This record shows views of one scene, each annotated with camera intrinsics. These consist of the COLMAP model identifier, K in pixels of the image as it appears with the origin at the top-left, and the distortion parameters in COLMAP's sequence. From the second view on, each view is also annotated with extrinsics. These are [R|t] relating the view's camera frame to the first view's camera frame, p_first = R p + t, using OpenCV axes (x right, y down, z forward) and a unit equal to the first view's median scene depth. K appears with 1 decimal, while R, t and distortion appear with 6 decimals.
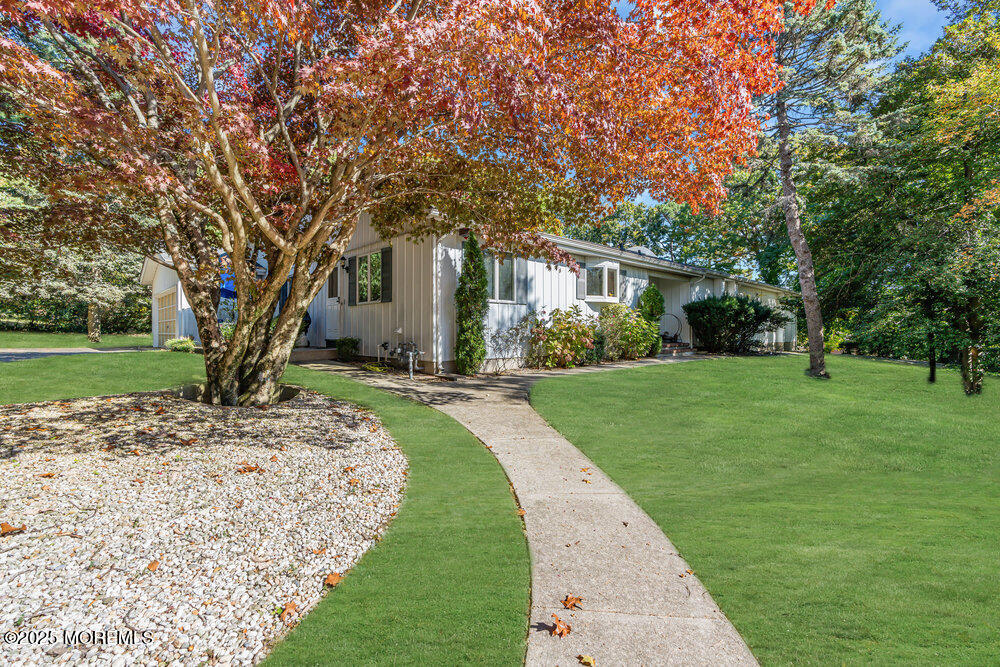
lens RADIAL K [[460.9, 0, 497.2], [0, 460.9, 333.2], [0, 0, 1]] dist [0.001105, 0.000856]
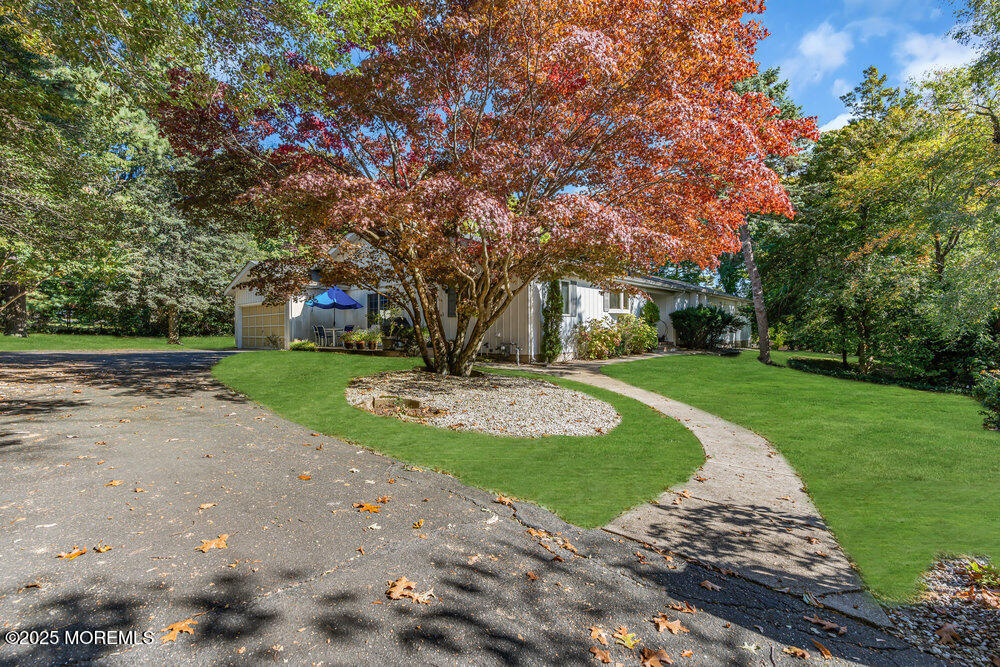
lens RADIAL K [[460.9, 0, 502.6], [0, 460.9, 336.2], [0, 0, 1]] dist [0.001105, 0.000856]
pose [[0.996492, -0.005308, 0.083521, -0.217648], [0.004762, 0.999966, 0.006728, -0.007258], [-0.083554, -0.006307, 0.996483, -0.330442]]
